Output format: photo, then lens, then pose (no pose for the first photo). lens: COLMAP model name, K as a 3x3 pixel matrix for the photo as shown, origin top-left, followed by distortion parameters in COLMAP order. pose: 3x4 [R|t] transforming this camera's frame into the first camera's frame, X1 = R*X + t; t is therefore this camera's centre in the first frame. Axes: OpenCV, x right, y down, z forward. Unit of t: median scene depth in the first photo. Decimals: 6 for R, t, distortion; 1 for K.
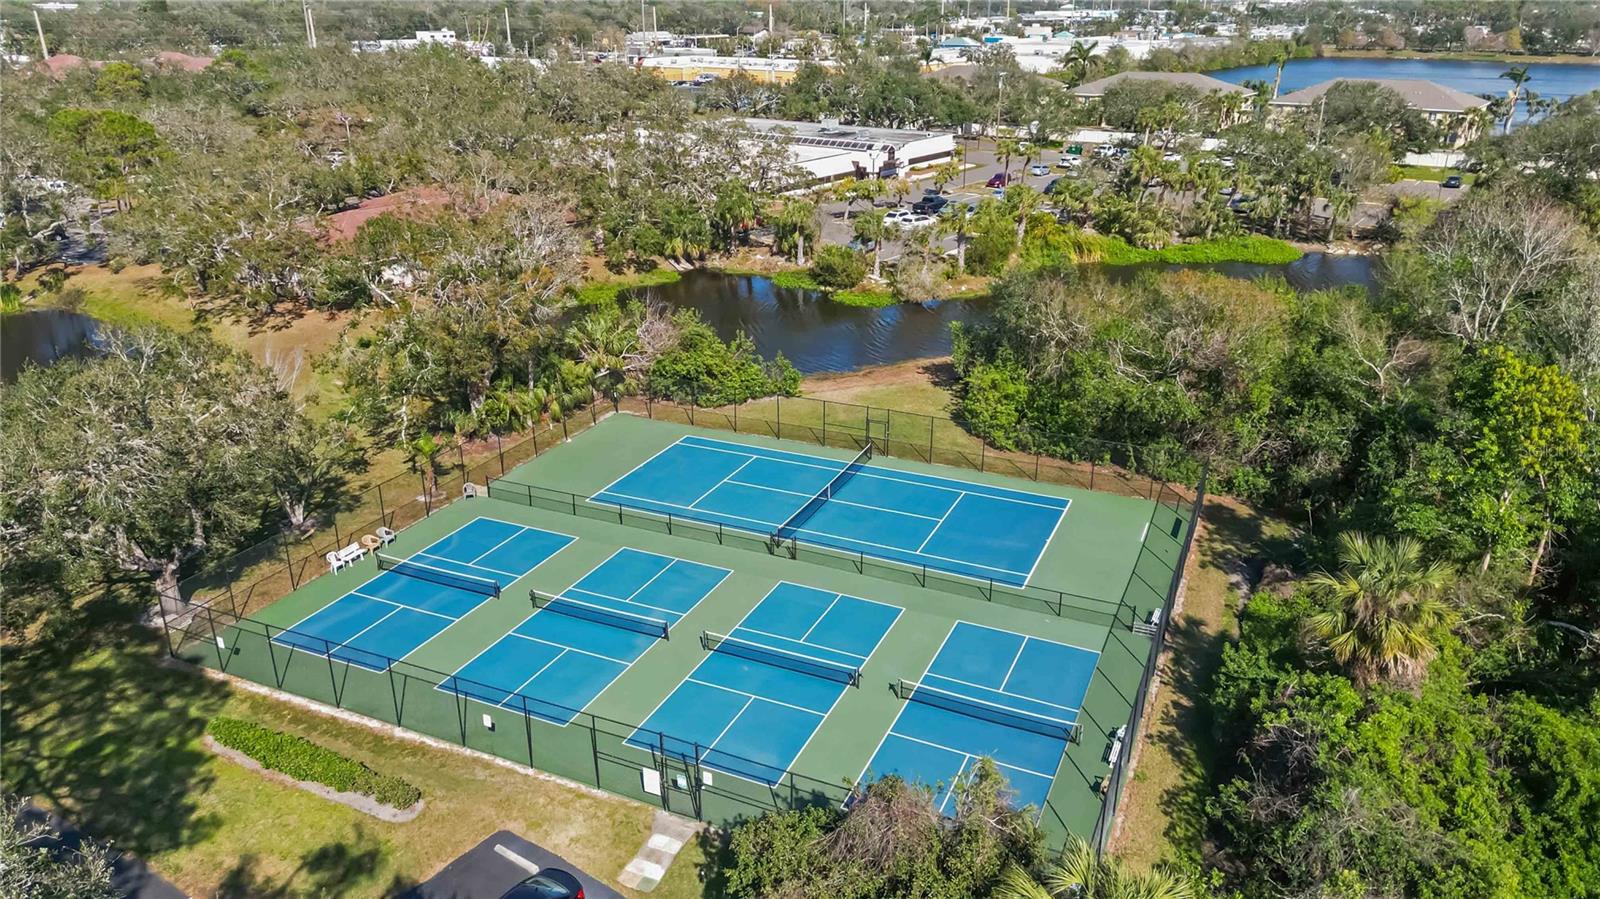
lens RADIAL K [[1155.9, 0, 800.0], [0, 1155.9, 449.5], [0, 0, 1]] dist [0.000945, -0.033788]
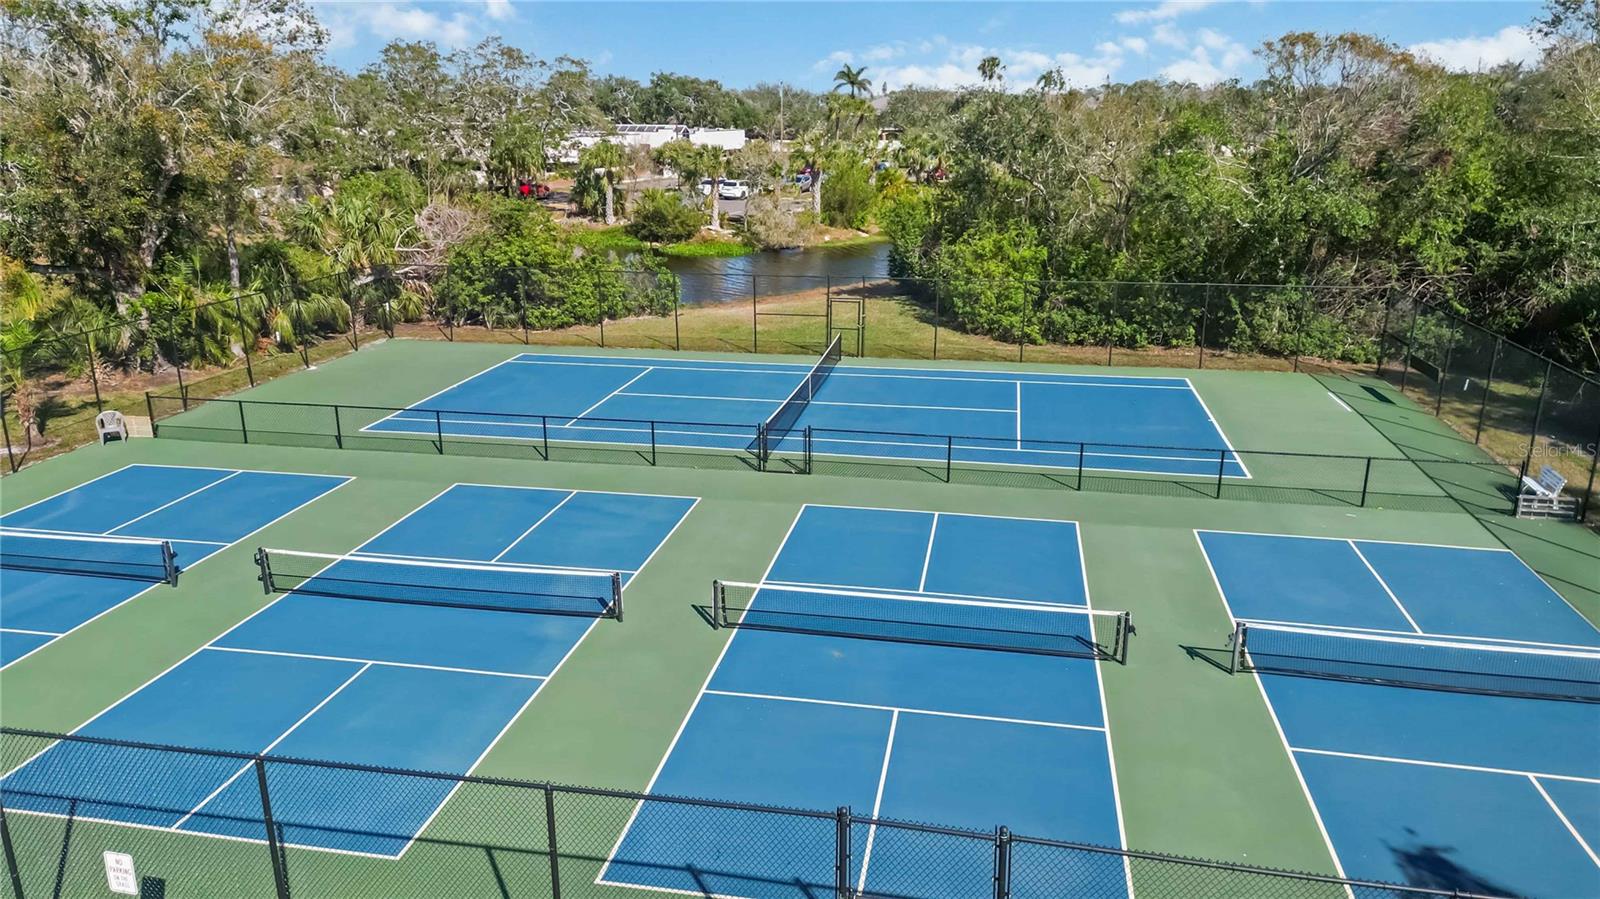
lens RADIAL K [[1155.9, 0, 800.0], [0, 1155.9, 449.5], [0, 0, 1]] dist [0.000945, -0.033788]
pose [[0.971739, -0.077547, 0.222958, -0.100341], [0.097922, 0.991825, -0.081819, 0.104042], [-0.214790, 0.101339, 0.971388, 0.416959]]
